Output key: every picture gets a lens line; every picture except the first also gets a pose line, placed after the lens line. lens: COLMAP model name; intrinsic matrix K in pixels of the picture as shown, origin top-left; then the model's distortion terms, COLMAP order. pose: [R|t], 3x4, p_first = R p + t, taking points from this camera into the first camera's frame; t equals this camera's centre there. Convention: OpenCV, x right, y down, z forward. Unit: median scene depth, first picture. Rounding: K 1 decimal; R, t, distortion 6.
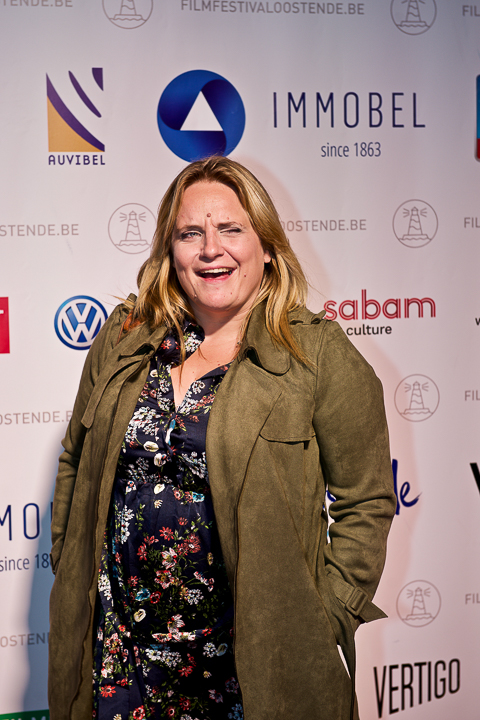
lens RADIAL K [[1588.9, 0, 253.5], [0, 1588.9, 359.0], [0, 0, 1]] dist [0.038162, 0.000000]
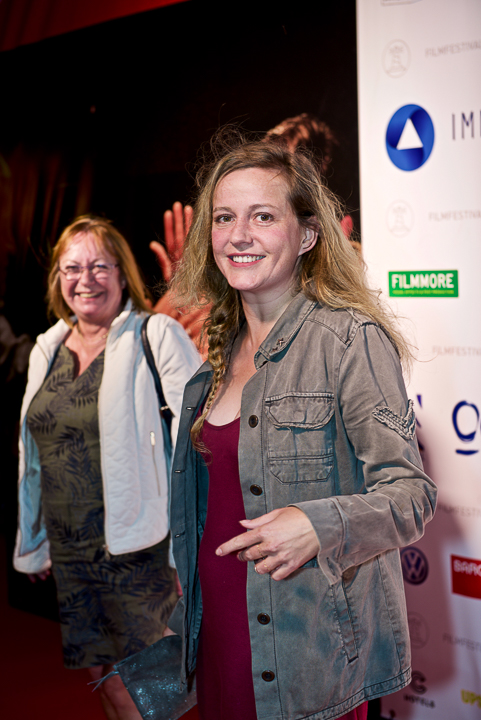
lens RADIAL K [[1584.7, 0, 234.7], [0, 1584.7, 364.9], [0, 0, 1]] dist [0.115414, 0.000000]
pose [[0.398450, 0.074843, -0.914131, 1.197628], [-0.033925, 0.997186, 0.066856, -0.043066], [0.916562, 0.004373, 0.399868, 0.312892]]
